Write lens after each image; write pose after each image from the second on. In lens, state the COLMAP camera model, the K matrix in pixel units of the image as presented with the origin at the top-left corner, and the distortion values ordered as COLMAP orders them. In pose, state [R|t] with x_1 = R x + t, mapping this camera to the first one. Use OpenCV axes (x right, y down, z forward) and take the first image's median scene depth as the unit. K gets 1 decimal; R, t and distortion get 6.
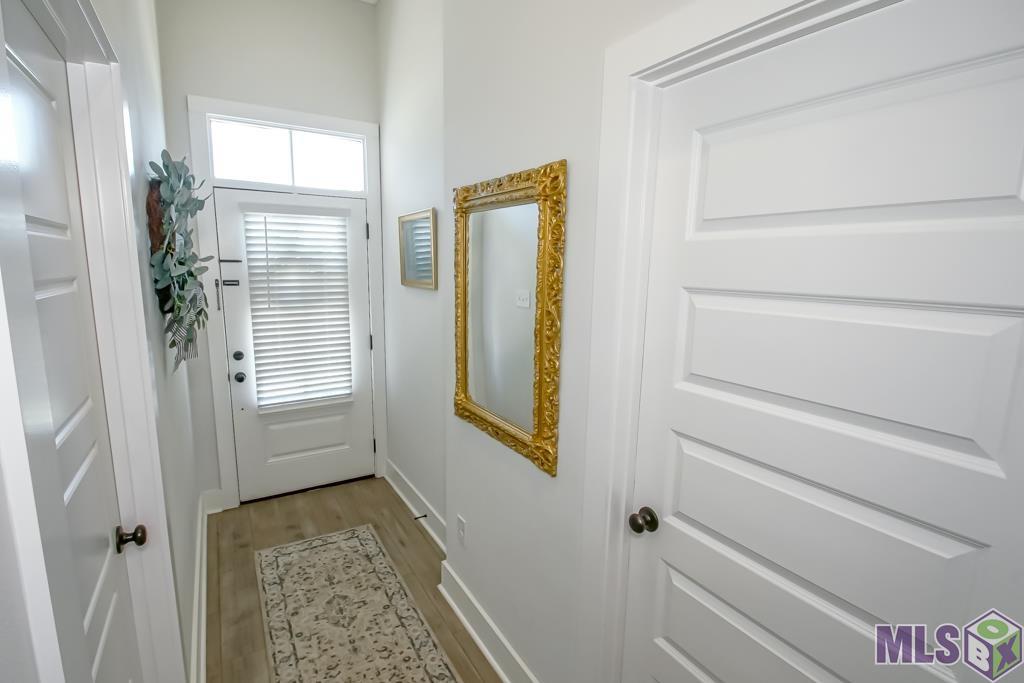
lens RADIAL K [[468.5, 0, 509.2], [0, 468.5, 340.9], [0, 0, 1]] dist [-0.004430, -0.004832]
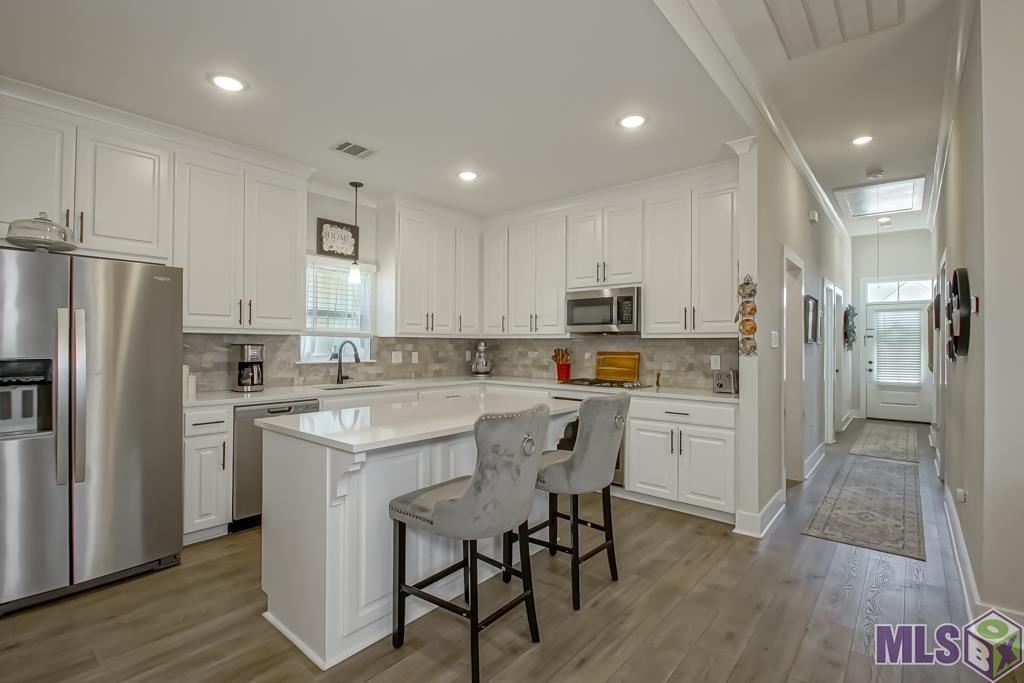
lens RADIAL K [[468.5, 0, 515.5], [0, 468.5, 339.2], [0, 0, 1]] dist [-0.004430, -0.004832]
pose [[0.303891, -0.018813, -0.952521, 1.446490], [-0.154335, 0.985627, -0.068706, 0.416600], [0.940123, 0.167887, 0.296620, -1.863485]]
